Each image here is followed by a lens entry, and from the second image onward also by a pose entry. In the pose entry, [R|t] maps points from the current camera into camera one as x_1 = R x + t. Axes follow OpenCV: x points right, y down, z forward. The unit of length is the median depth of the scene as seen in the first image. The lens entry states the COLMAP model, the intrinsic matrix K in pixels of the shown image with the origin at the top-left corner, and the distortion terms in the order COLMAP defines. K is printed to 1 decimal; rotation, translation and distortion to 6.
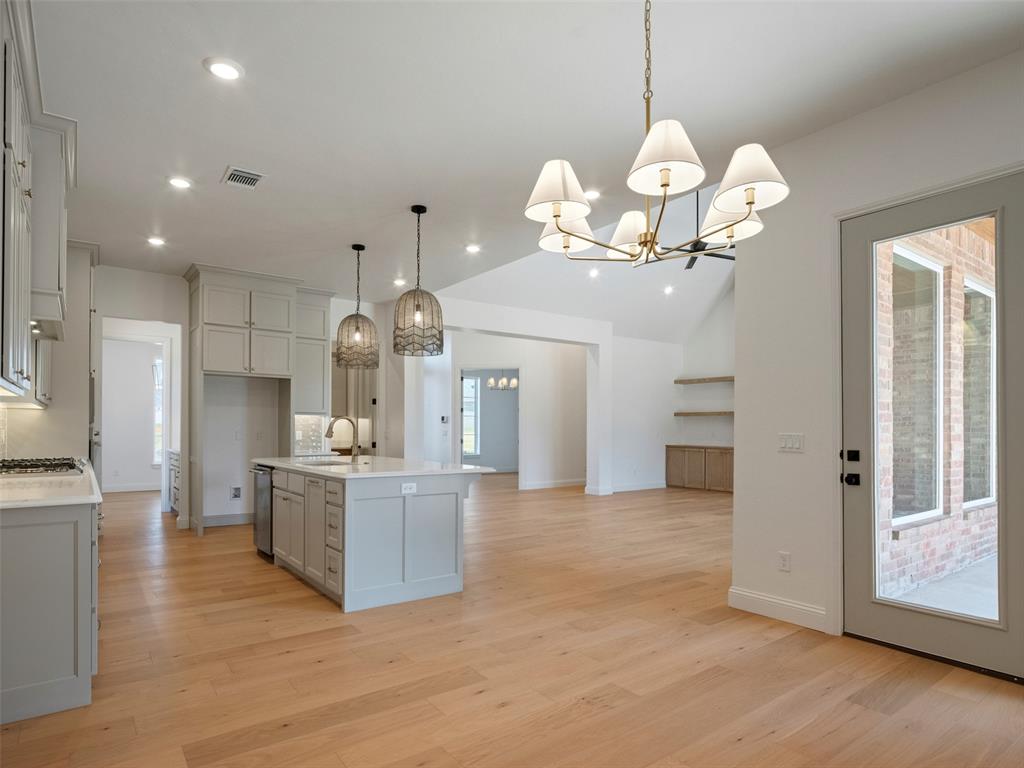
lens RADIAL K [[573.4, 0, 489.0], [0, 573.4, 433.1], [0, 0, 1]] dist [0.001517, -0.004085]
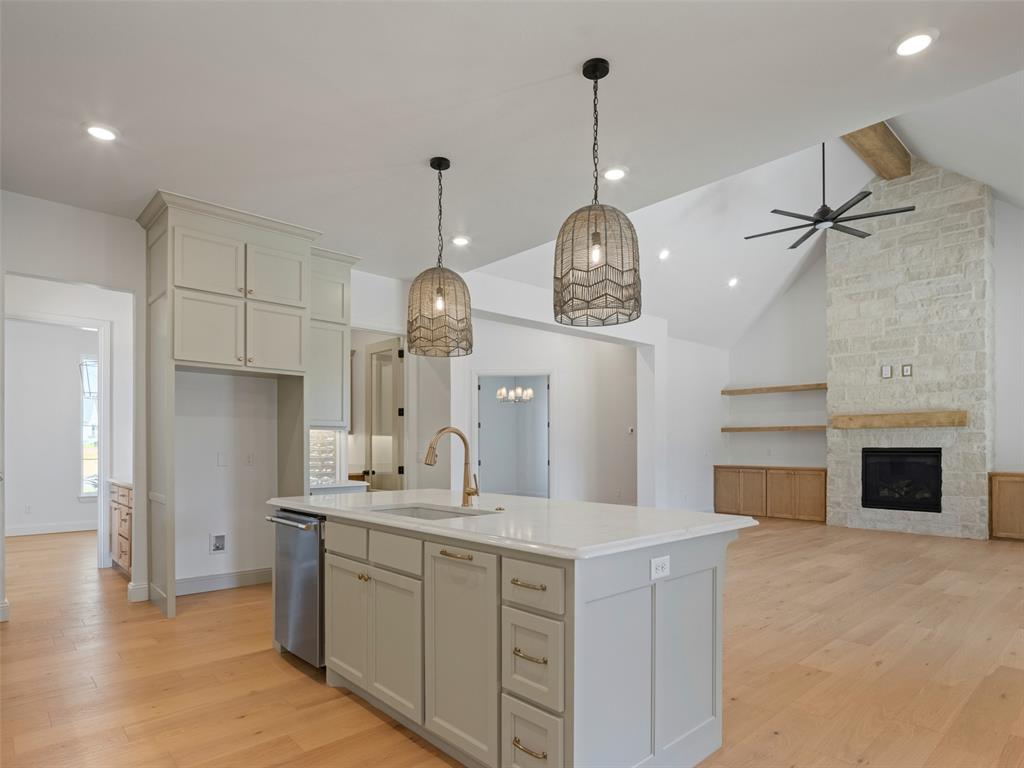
lens RADIAL K [[573.4, 0, 487.0], [0, 573.4, 451.3], [0, 0, 1]] dist [0.001517, -0.004085]
pose [[0.994748, -0.005494, 0.102204, -0.191083], [0.005555, 0.999985, -0.000314, -0.003598], [-0.102200, 0.000880, 0.994763, 0.286132]]
